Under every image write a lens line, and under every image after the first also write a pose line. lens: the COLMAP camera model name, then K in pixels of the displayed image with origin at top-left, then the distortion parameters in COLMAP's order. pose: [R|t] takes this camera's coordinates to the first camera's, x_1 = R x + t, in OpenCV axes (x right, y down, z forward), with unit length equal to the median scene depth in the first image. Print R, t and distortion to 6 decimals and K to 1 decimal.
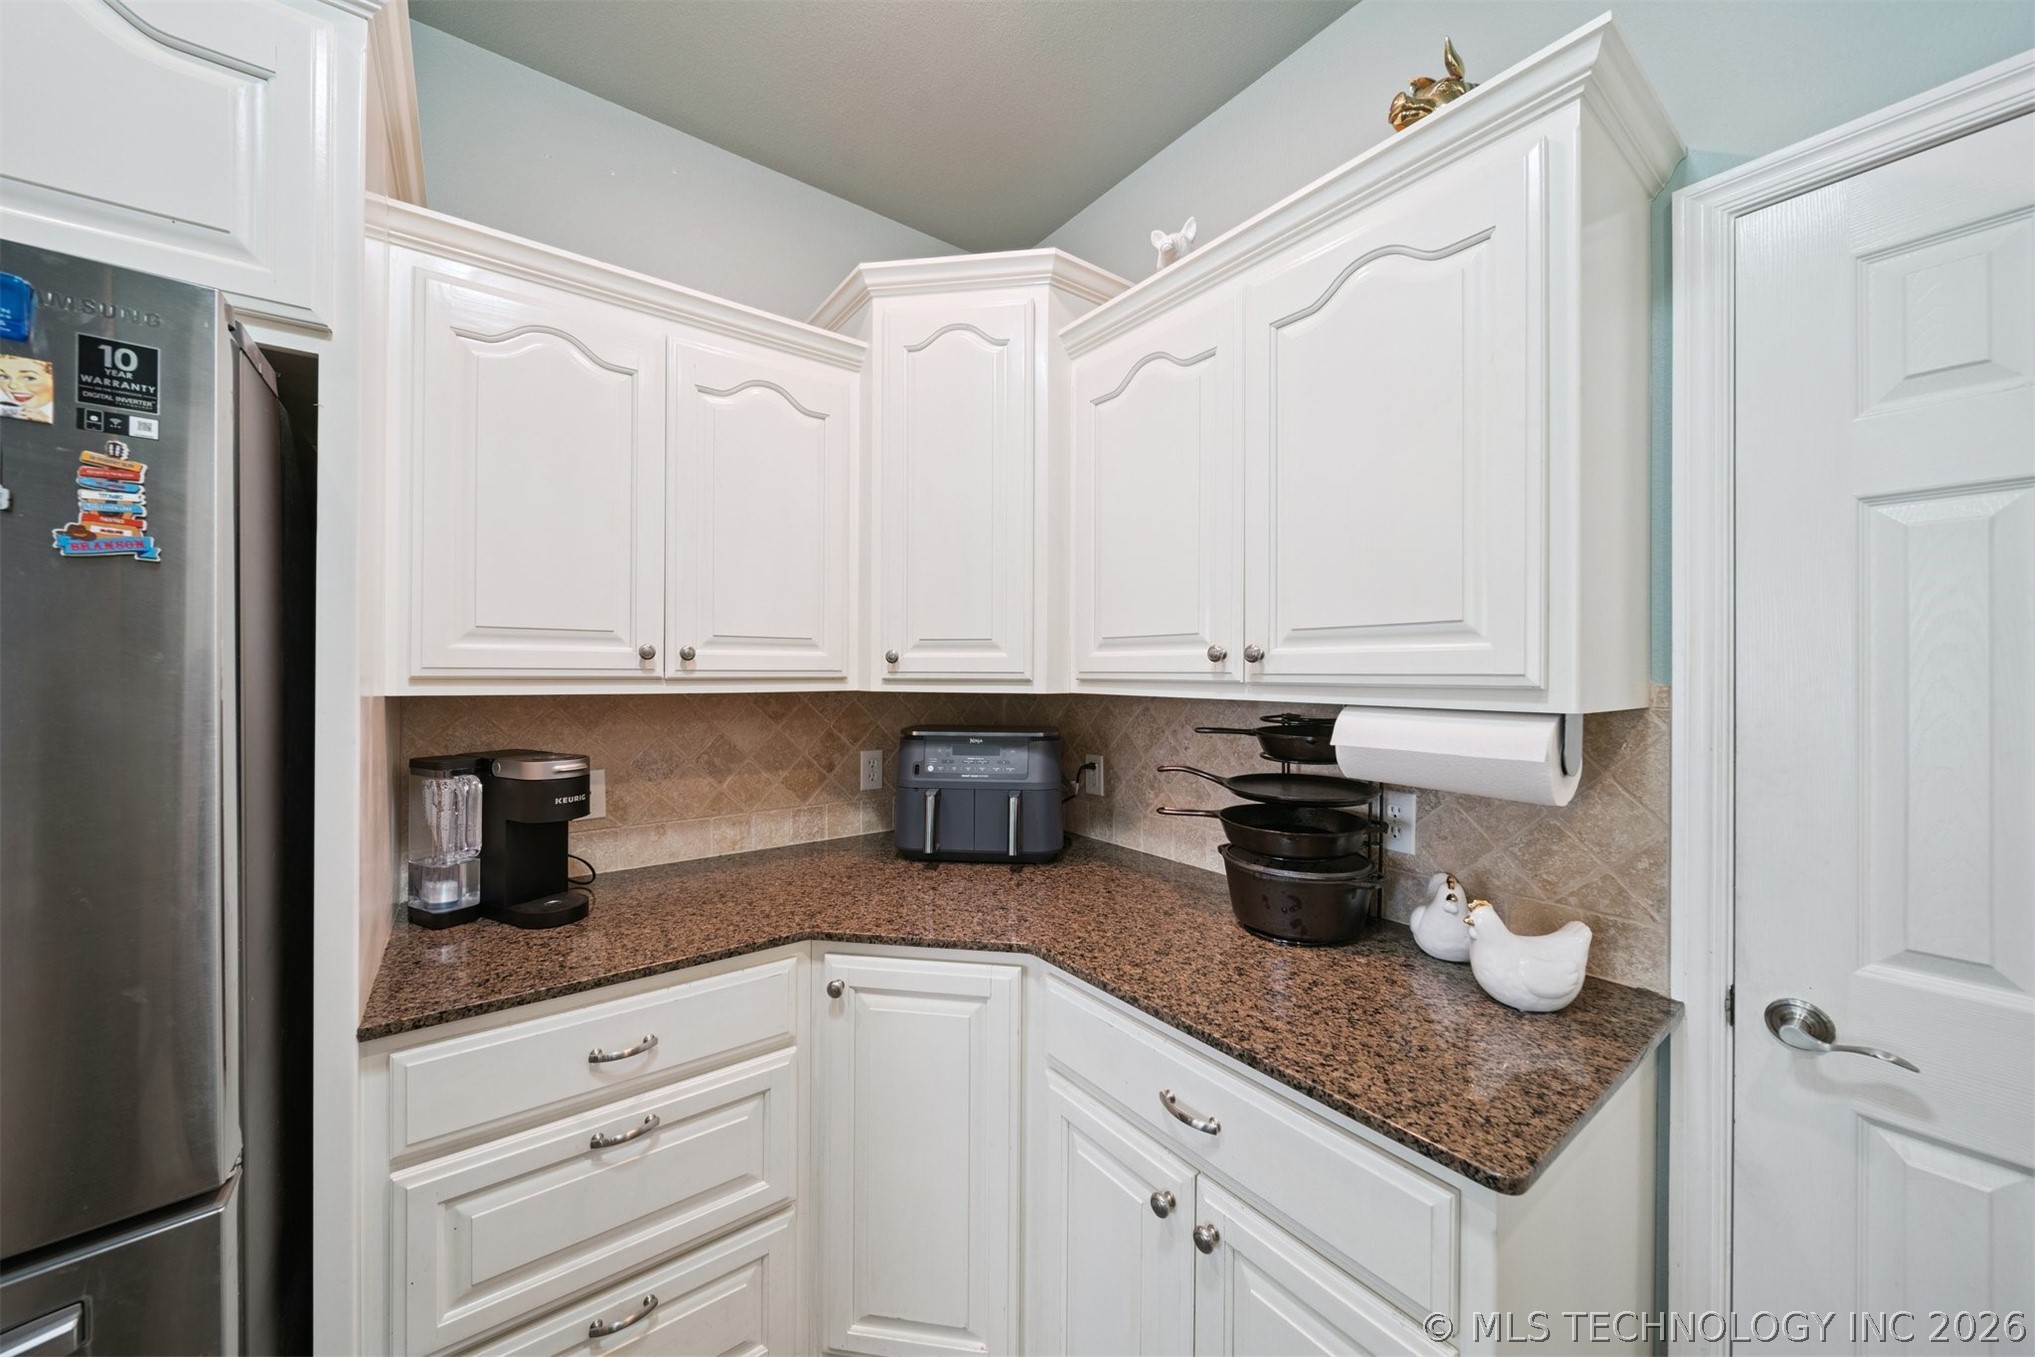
lens RADIAL K [[715.1, 0, 1000.7], [0, 715.1, 671.0], [0, 0, 1]] dist [0.000175, 0.000132]
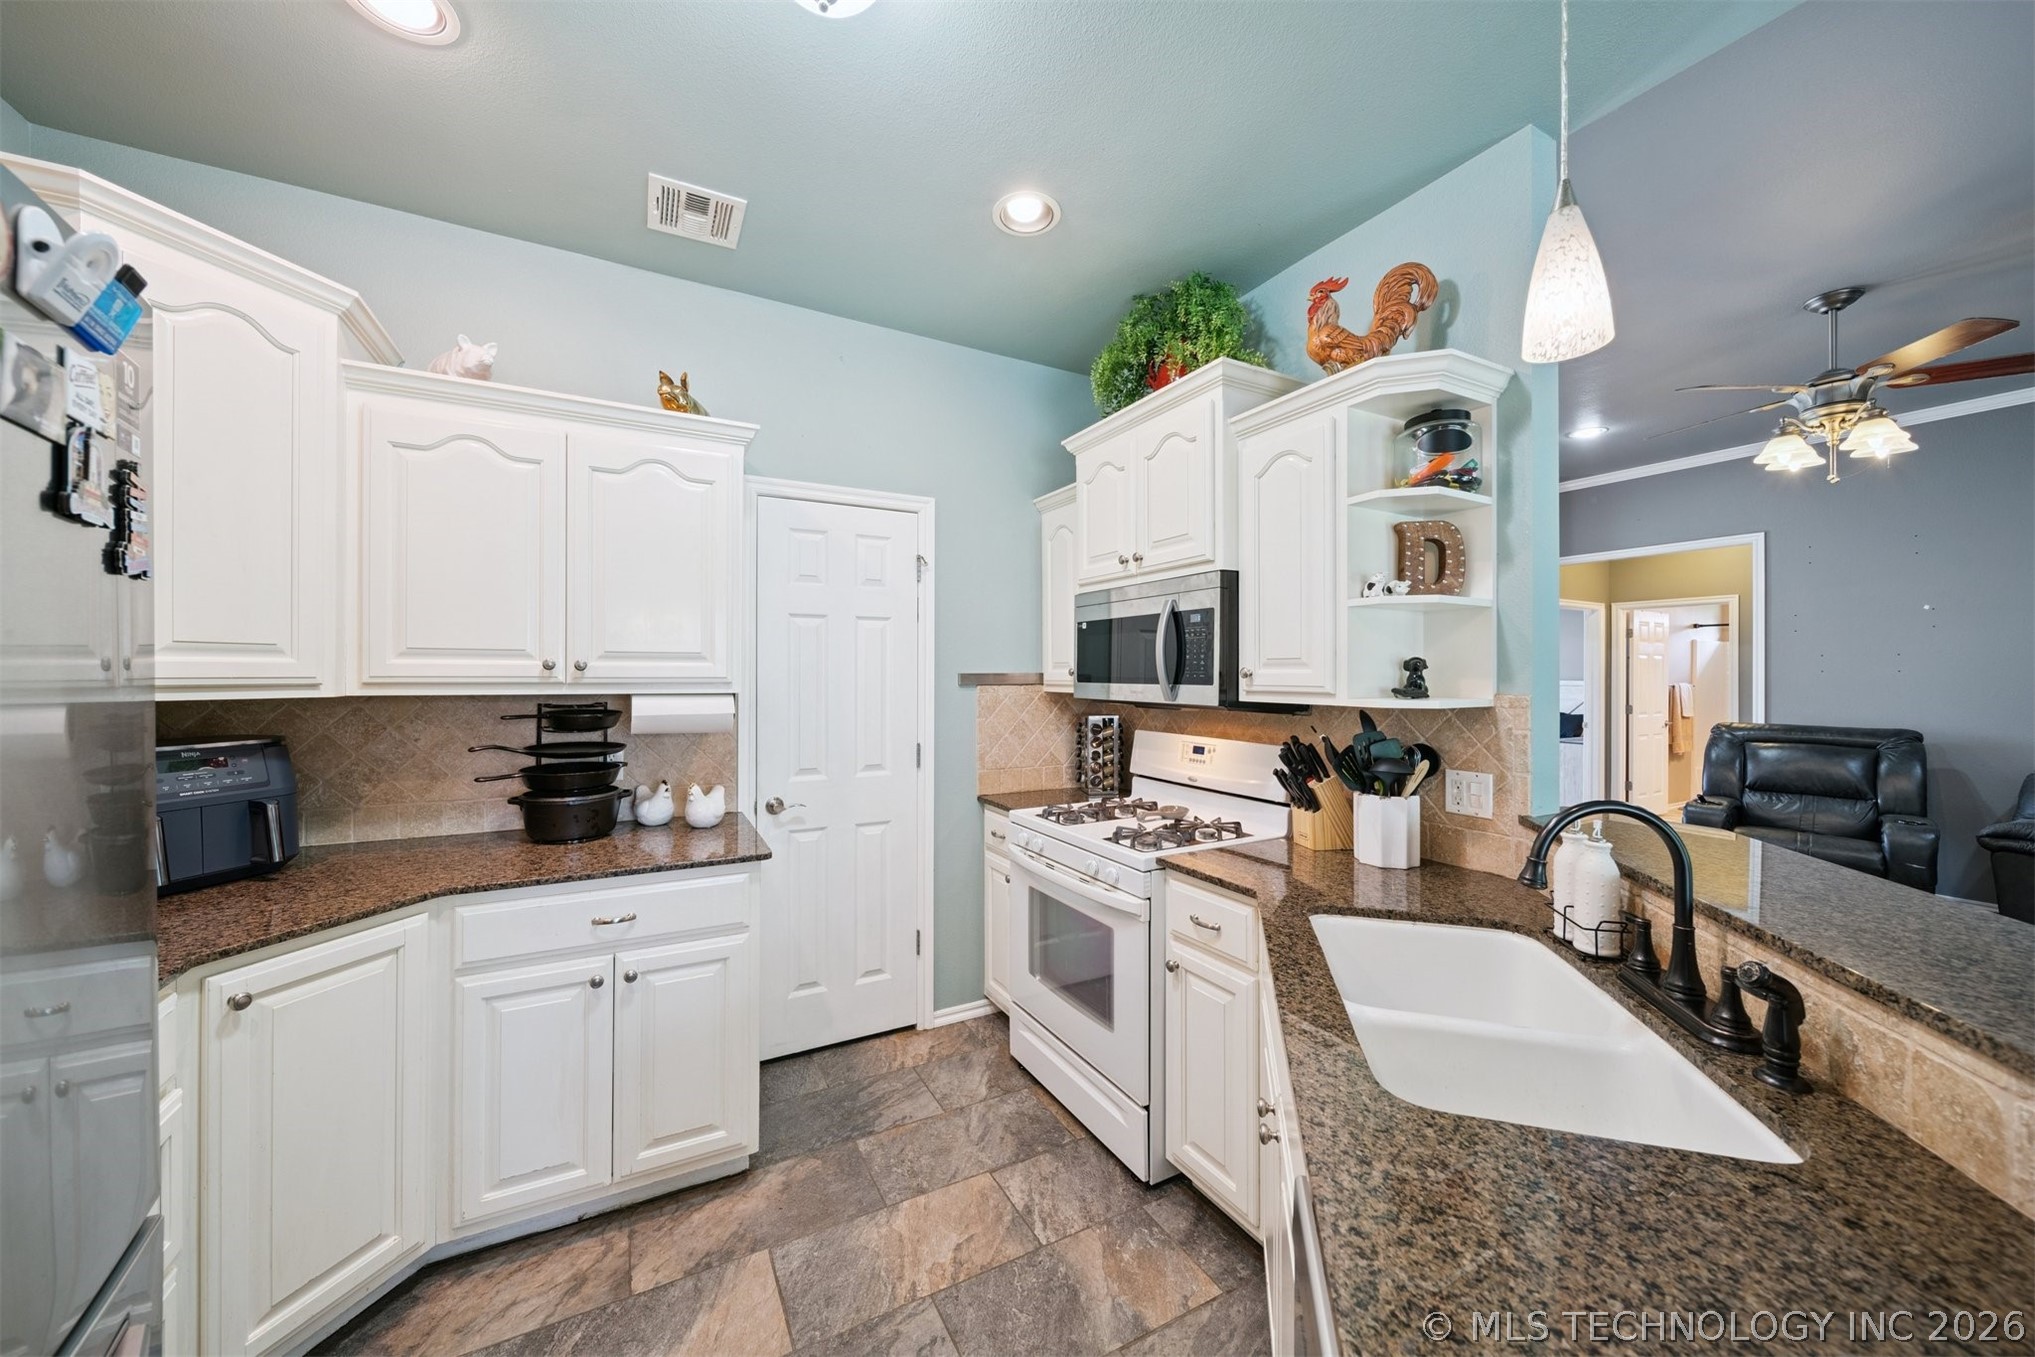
lens RADIAL K [[715.1, 0, 995.5], [0, 715.1, 675.2], [0, 0, 1]] dist [0.000175, 0.000132]
pose [[0.158038, -0.006192, 0.987414, -1.007395], [-0.001802, 0.999977, 0.006559, -0.011450], [-0.987431, -0.002816, 0.158023, -0.174877]]
